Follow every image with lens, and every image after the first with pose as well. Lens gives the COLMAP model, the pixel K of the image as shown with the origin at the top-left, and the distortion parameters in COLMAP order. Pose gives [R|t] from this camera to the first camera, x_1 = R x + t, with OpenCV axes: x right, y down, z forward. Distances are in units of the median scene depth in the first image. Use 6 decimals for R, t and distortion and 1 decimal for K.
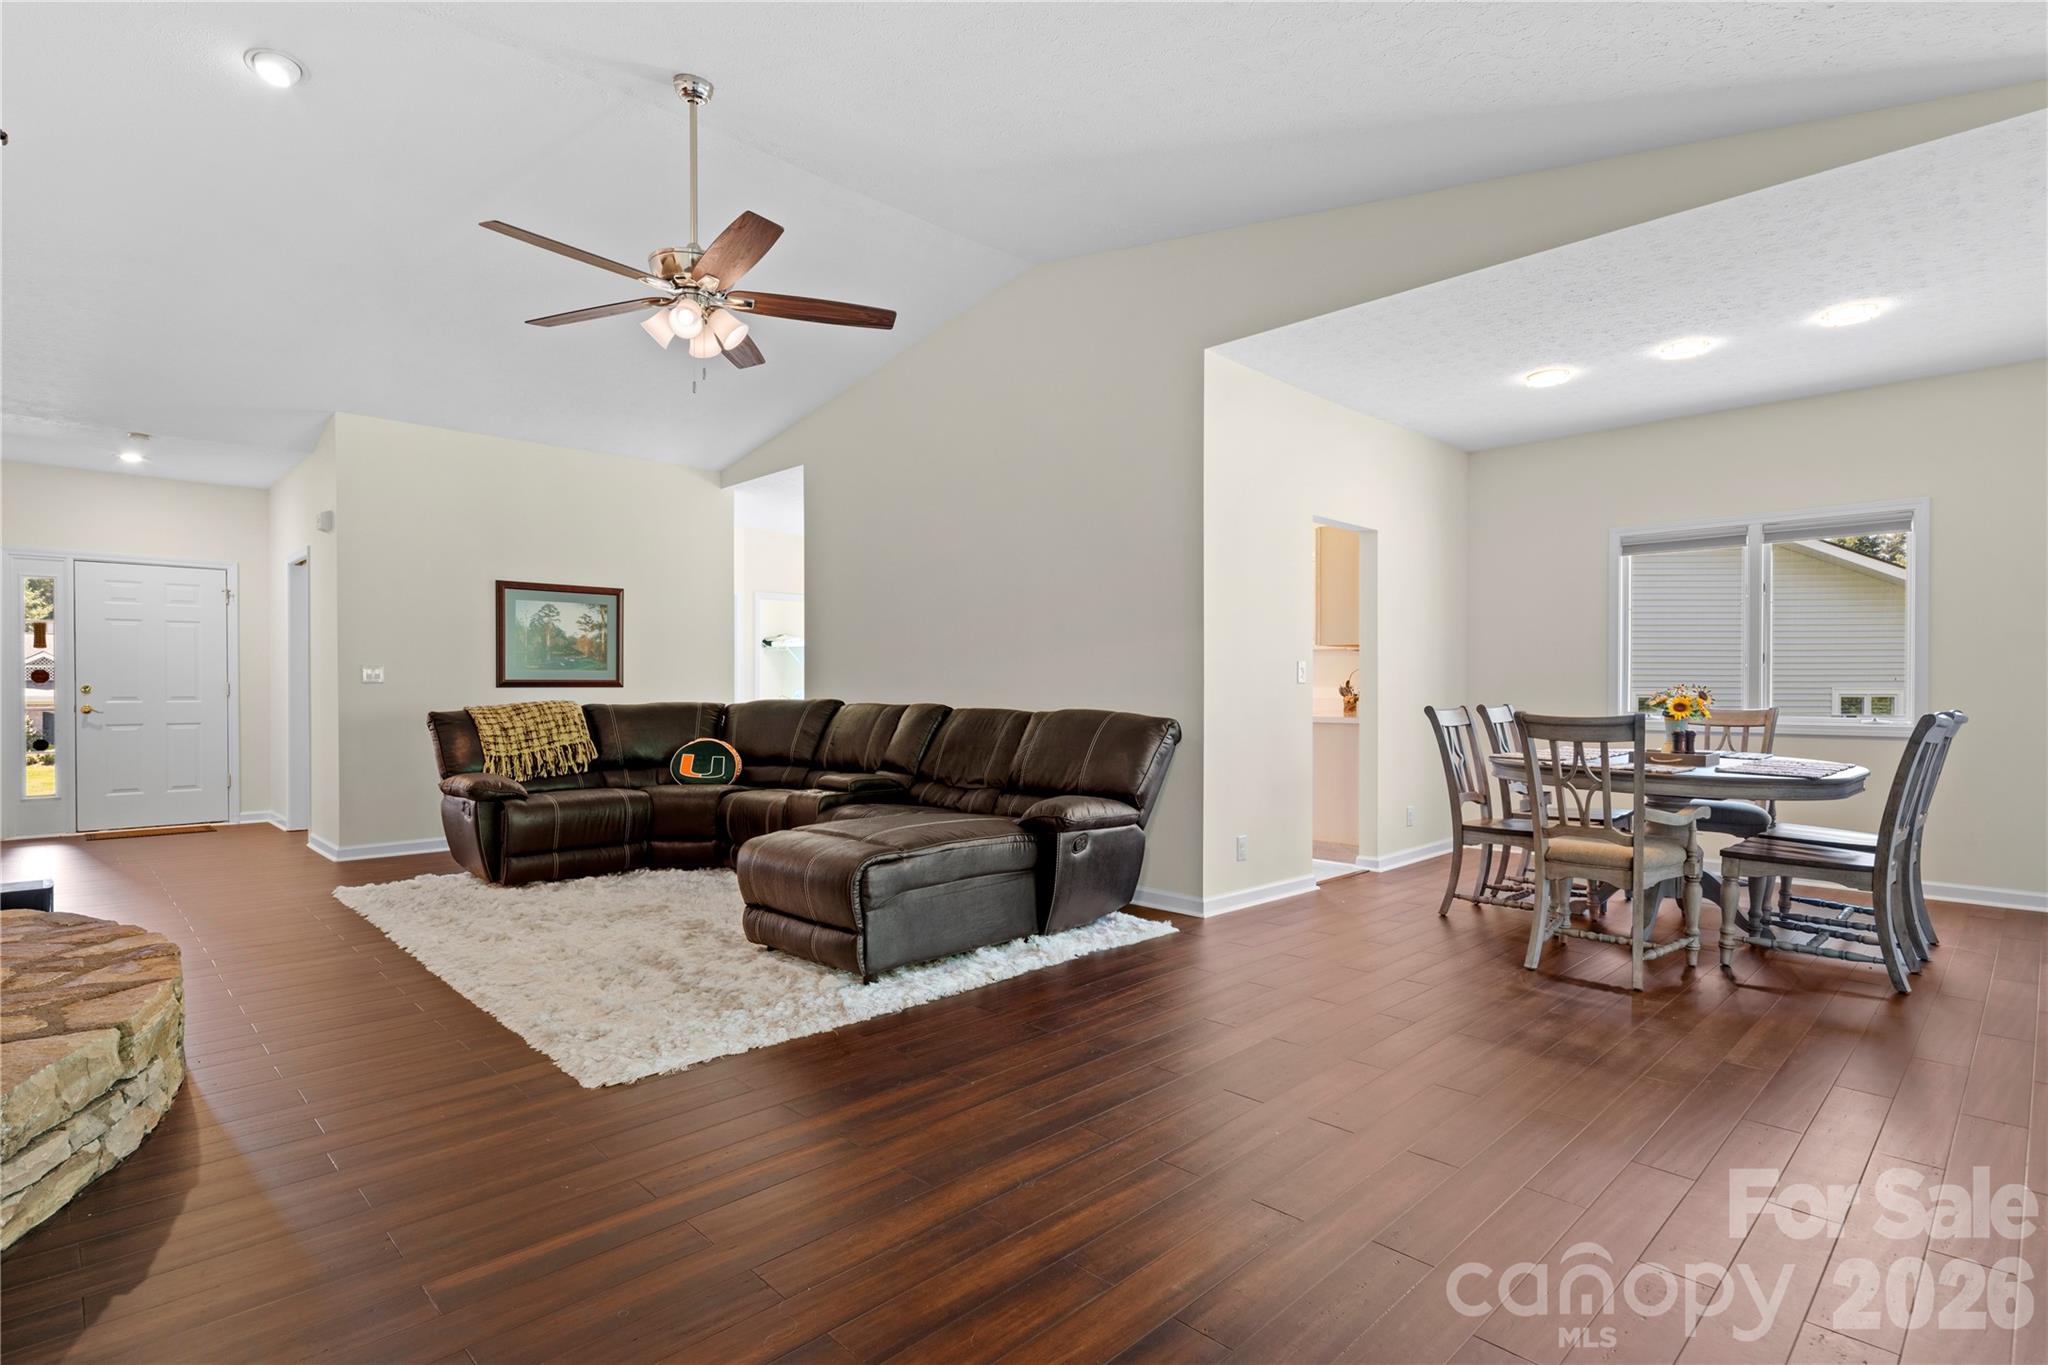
lens RADIAL K [[994.8, 0, 1021.3], [0, 994.8, 697.9], [0, 0, 1]] dist [0.002258, -0.003114]
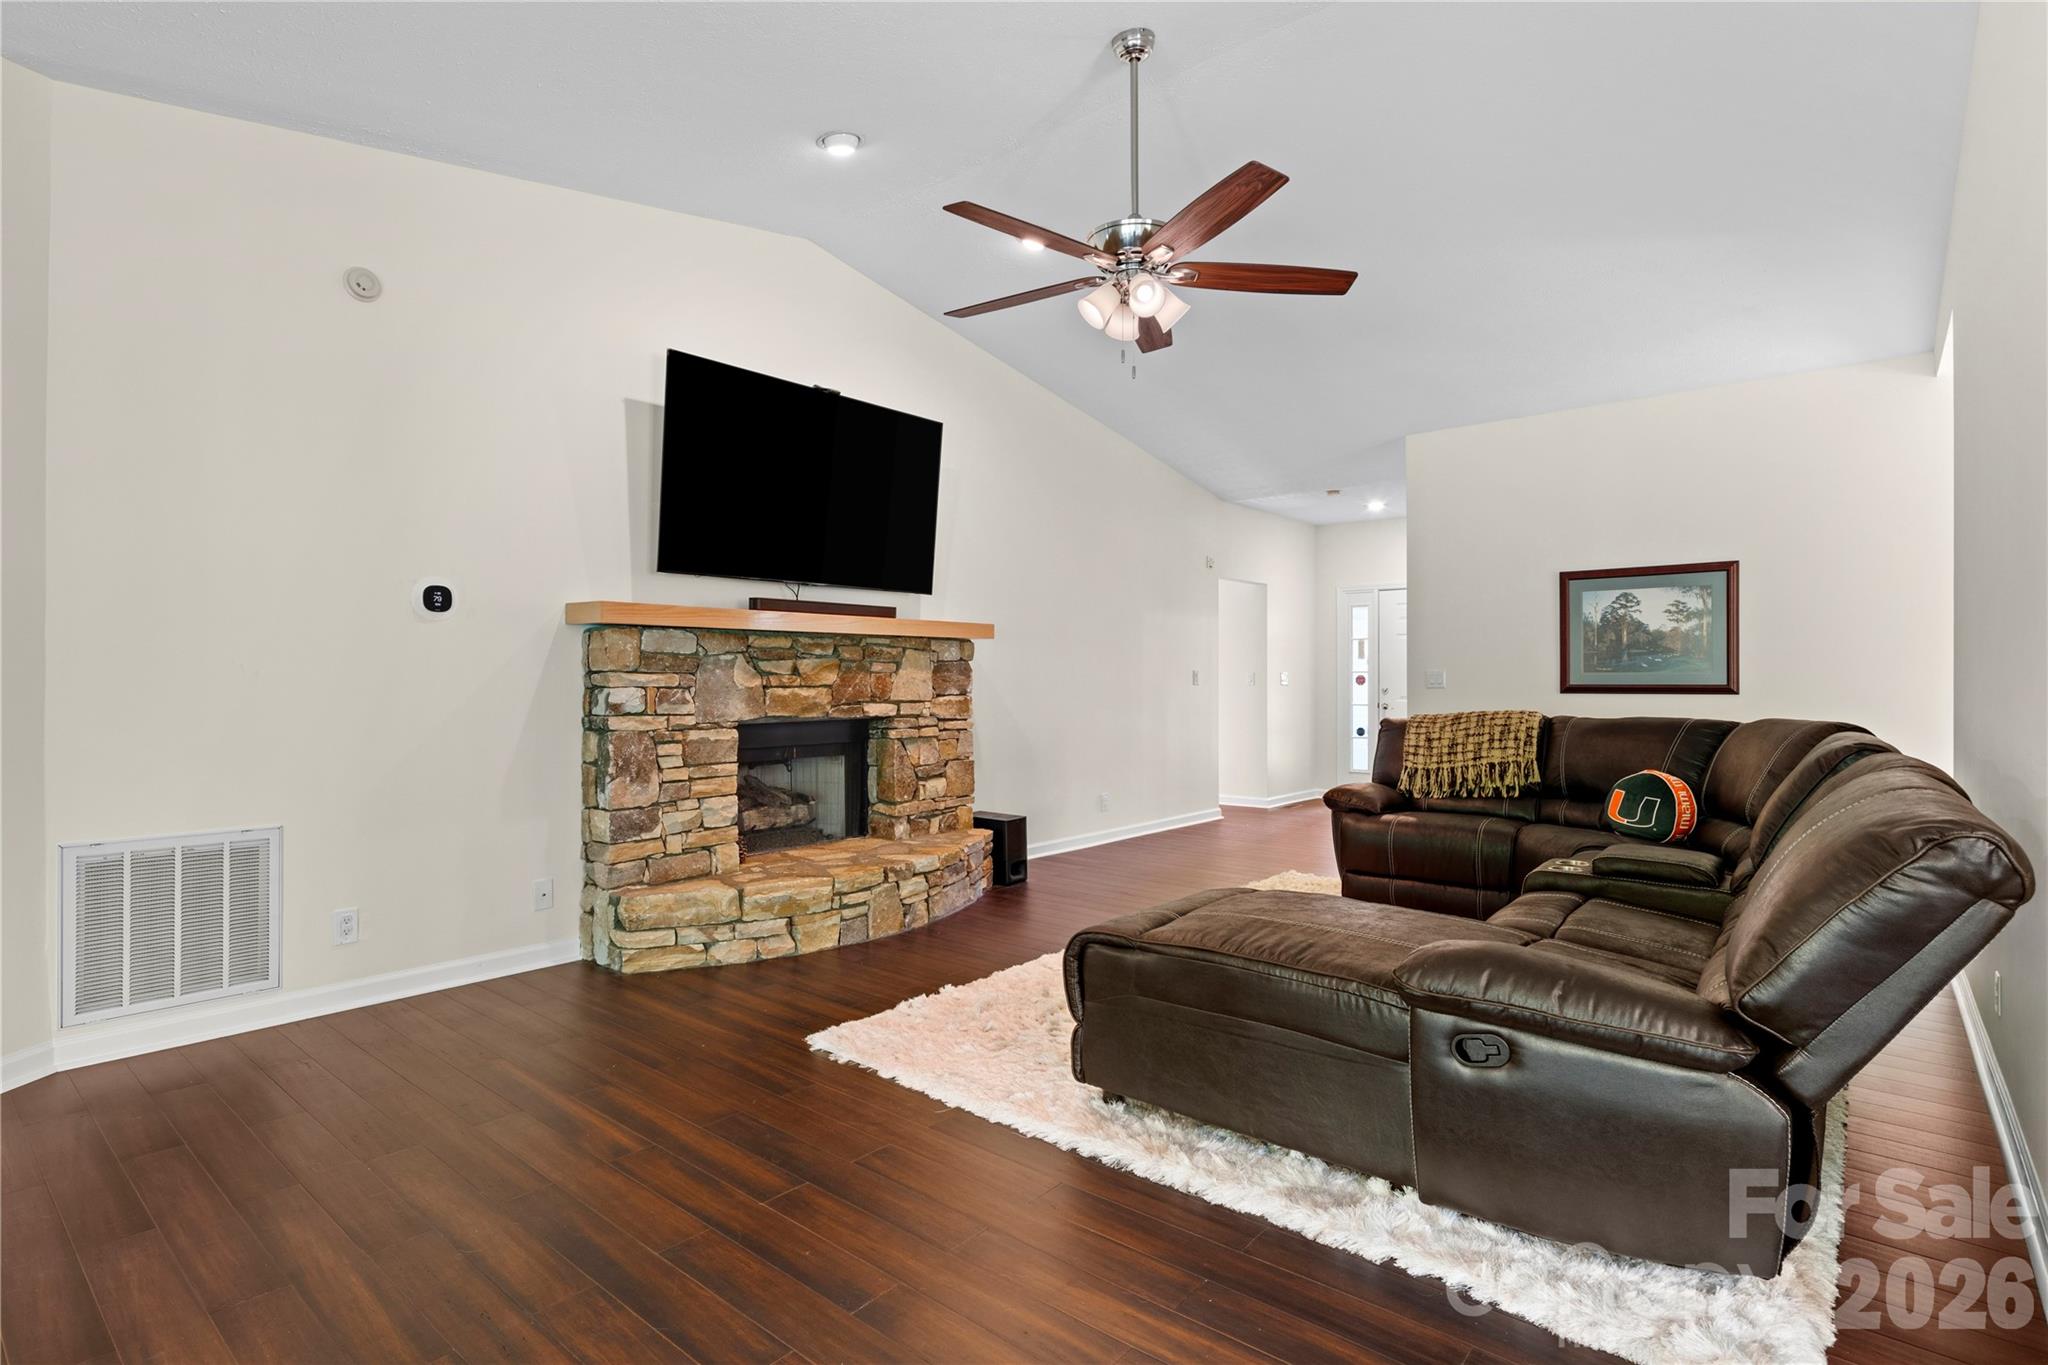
lens RADIAL K [[994.8, 0, 1037.4], [0, 994.8, 681.2], [0, 0, 1]] dist [0.002258, -0.003114]
pose [[0.107425, 0.001731, -0.994212, 0.354491], [-0.011191, 0.999937, 0.000532, -0.019113], [0.994150, 0.011069, 0.107438, 0.514100]]
